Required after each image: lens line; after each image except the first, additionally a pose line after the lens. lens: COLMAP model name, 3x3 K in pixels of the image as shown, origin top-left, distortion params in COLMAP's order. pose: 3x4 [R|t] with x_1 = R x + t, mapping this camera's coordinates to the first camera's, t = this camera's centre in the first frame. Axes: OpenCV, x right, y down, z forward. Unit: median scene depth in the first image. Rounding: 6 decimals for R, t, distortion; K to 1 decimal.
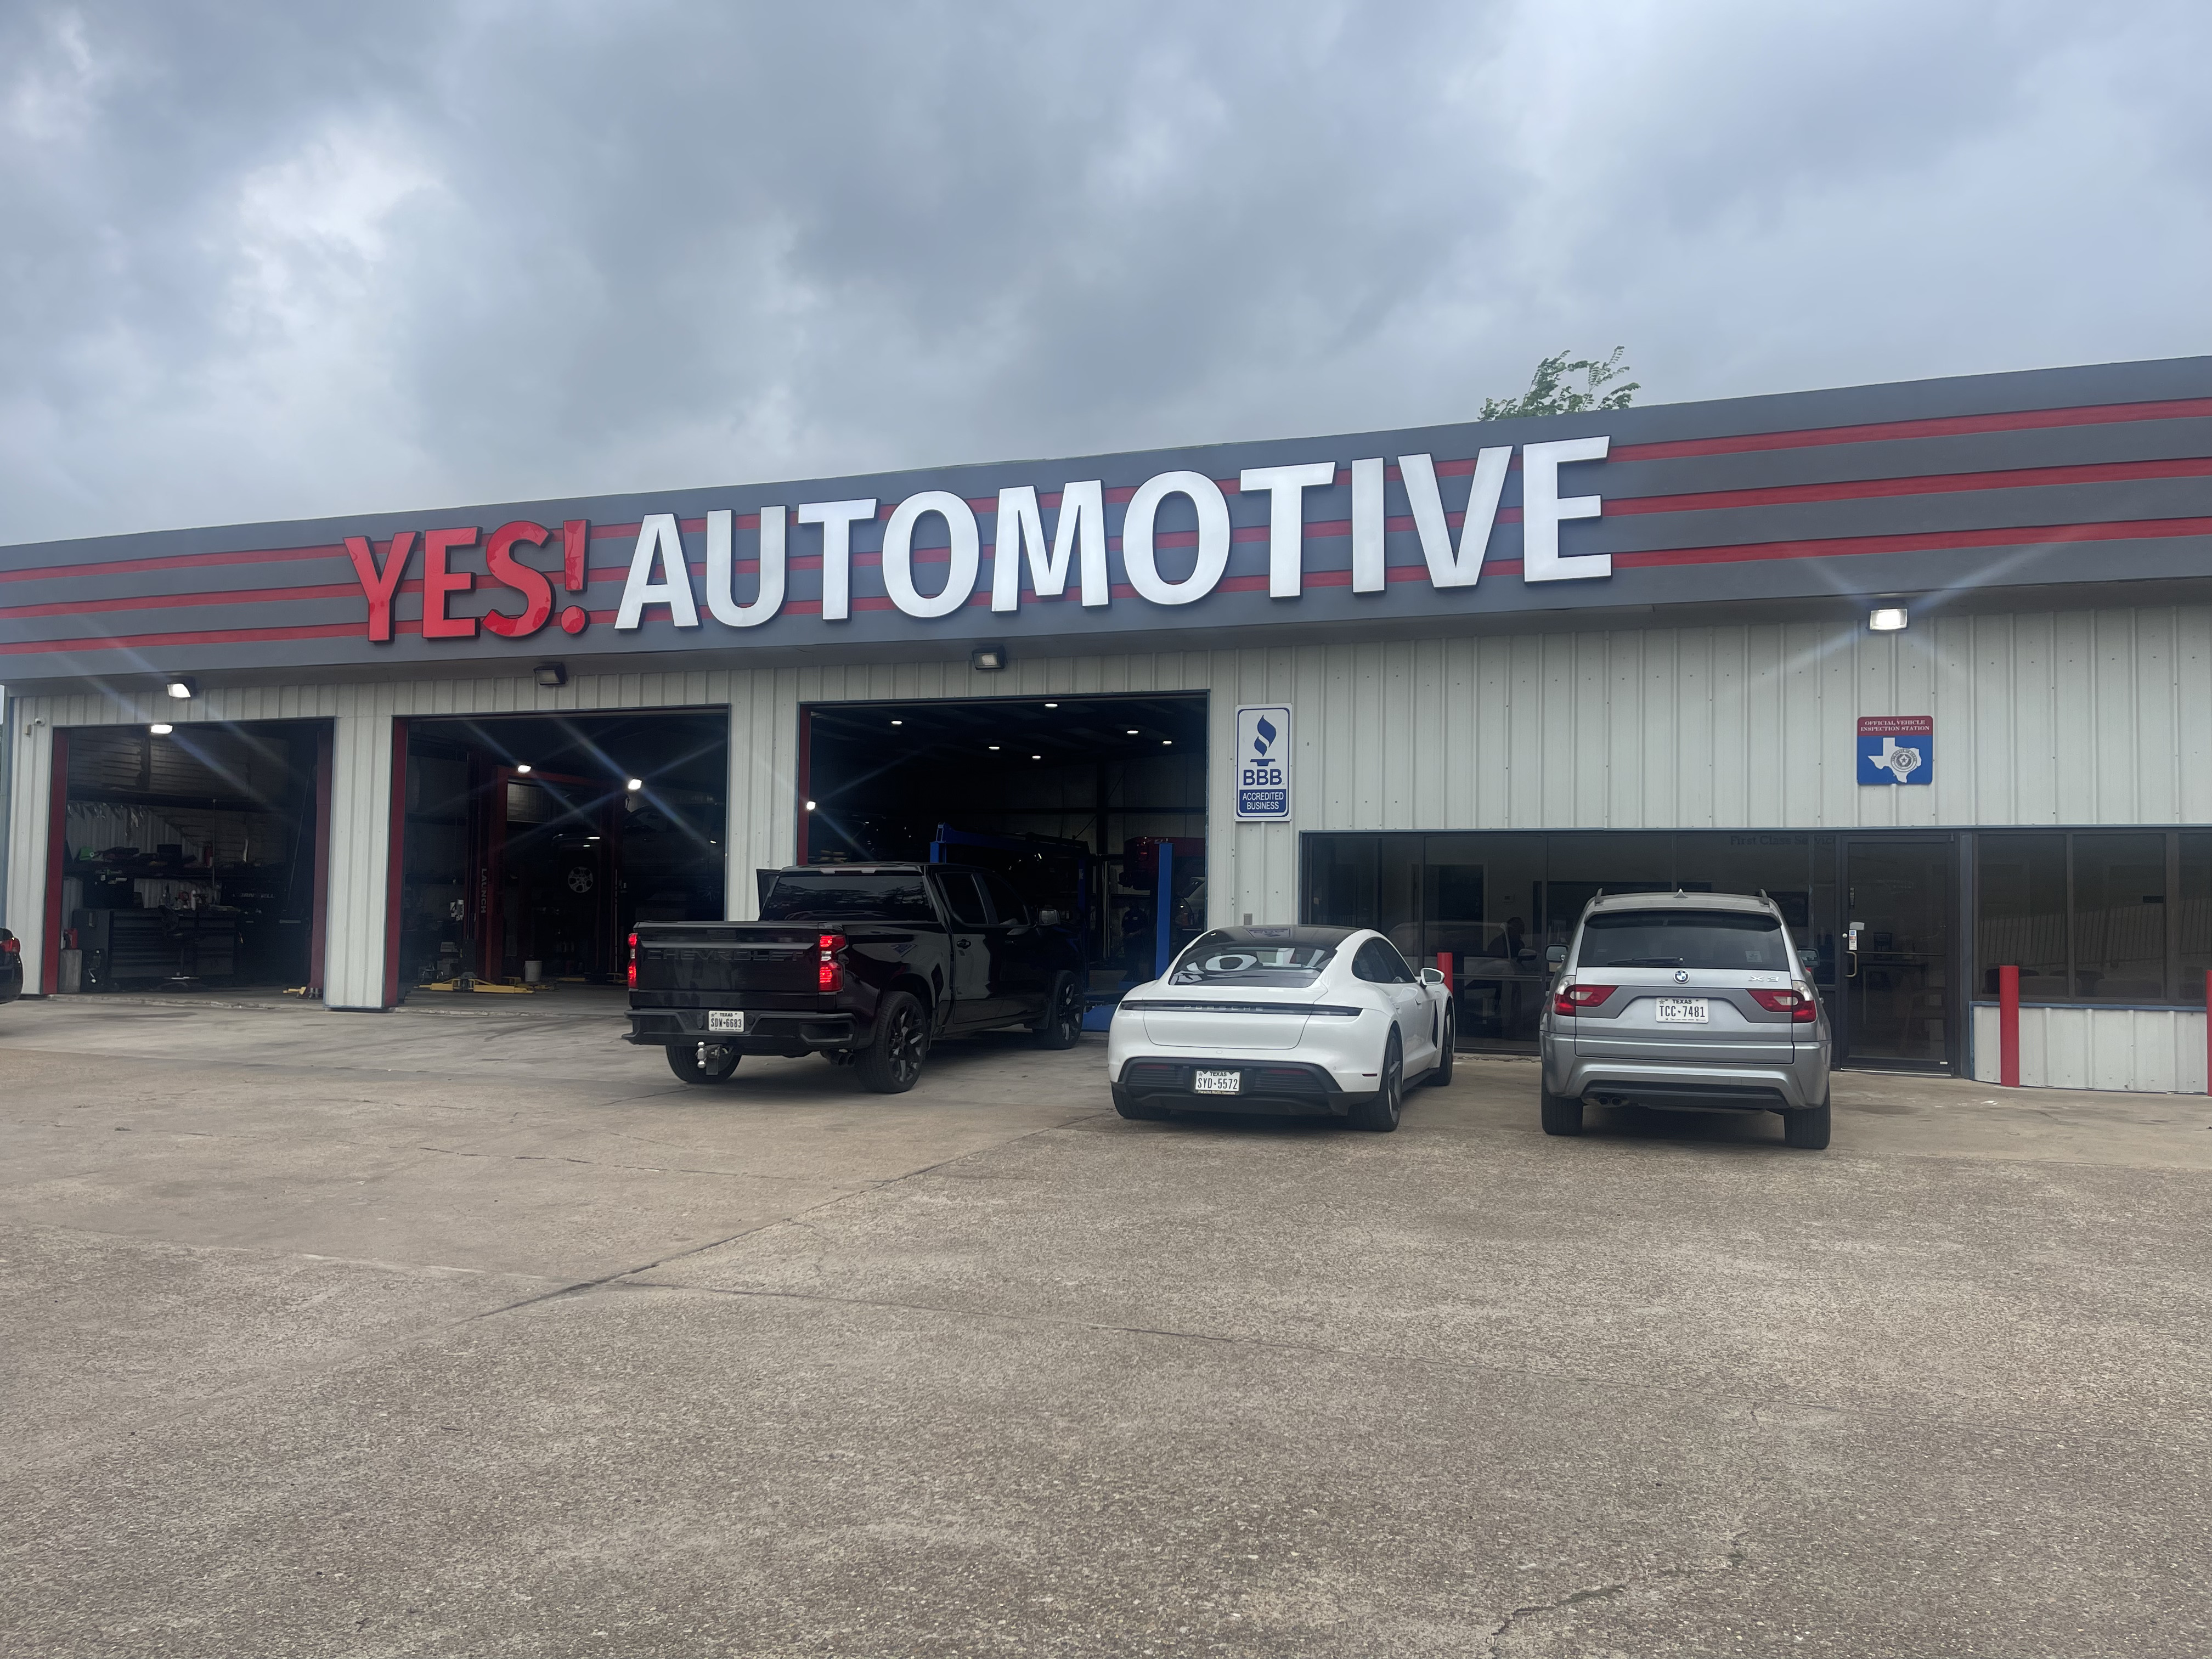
lens RADIAL K [[1613.7, 0, 1106.0], [0, 1613.7, 829.5], [0, 0, 1]] dist [0.084170, -0.107497]
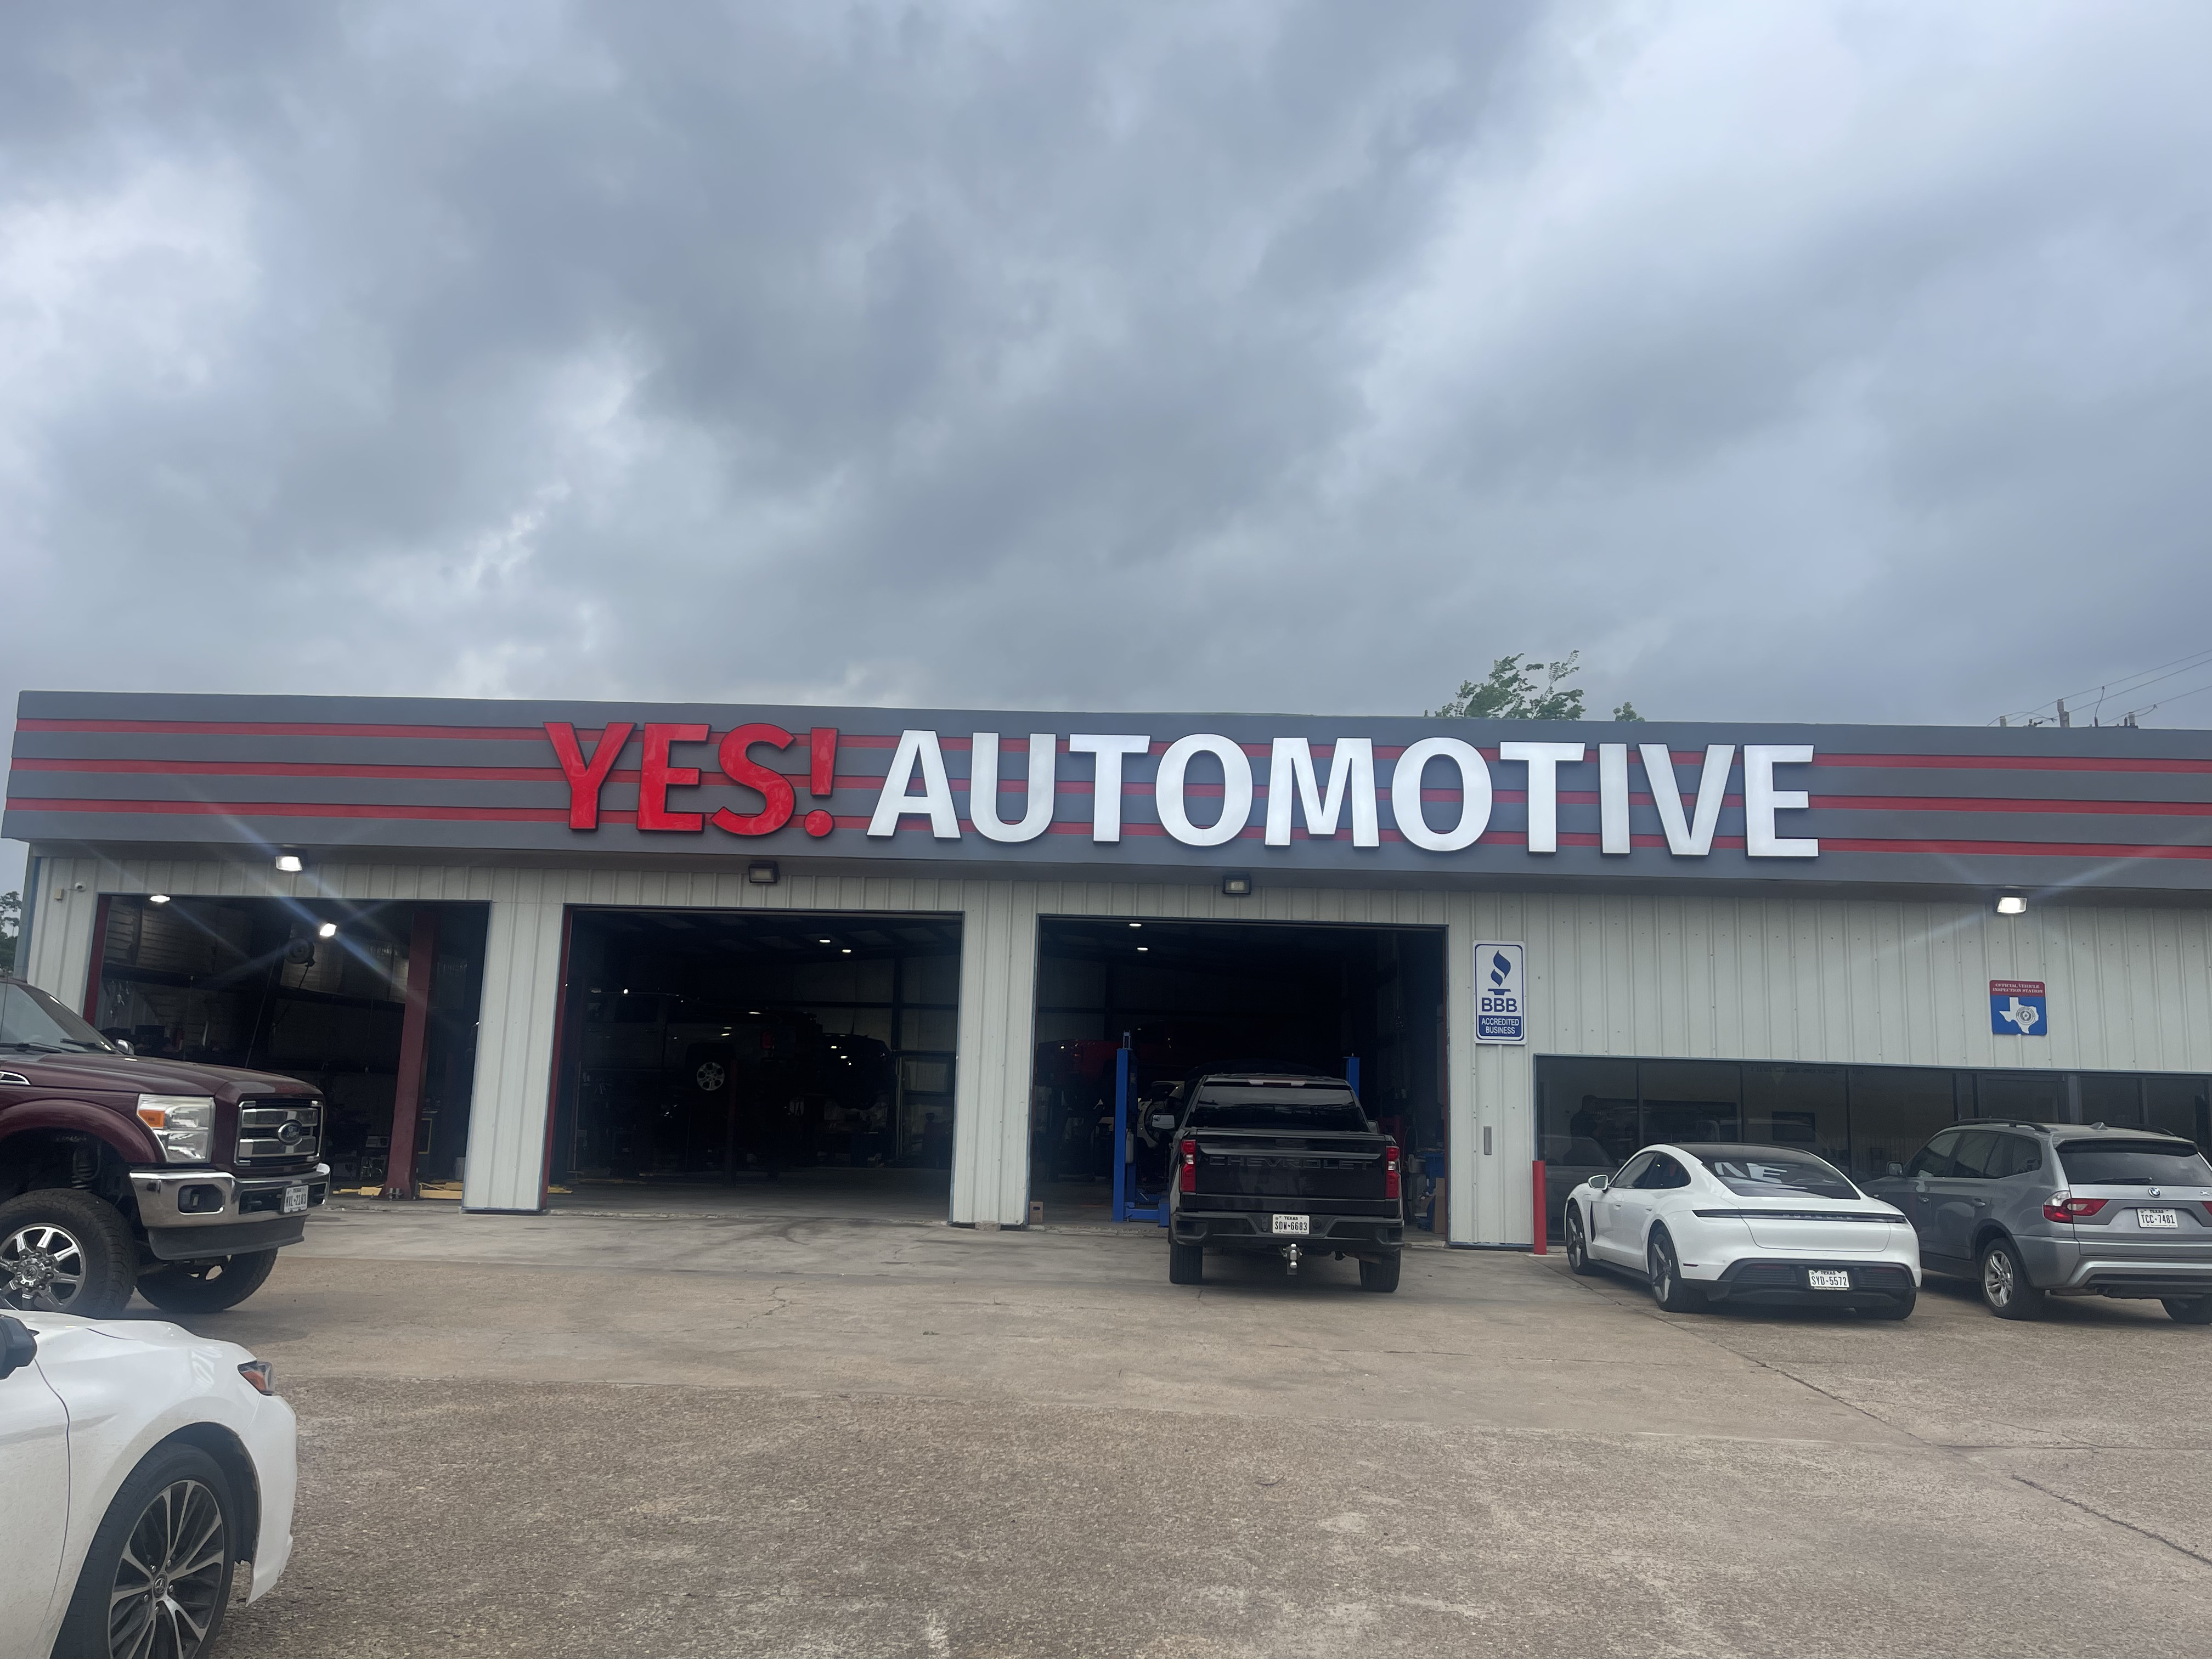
lens RADIAL K [[1613.7, 0, 1106.0], [0, 1613.7, 829.5], [0, 0, 1]] dist [0.084170, -0.107497]
pose [[0.958660, 0.064884, 0.277058, -0.497088], [-0.031909, 0.992028, -0.121913, -0.006694], [-0.282759, 0.108032, 0.953088, -0.029510]]
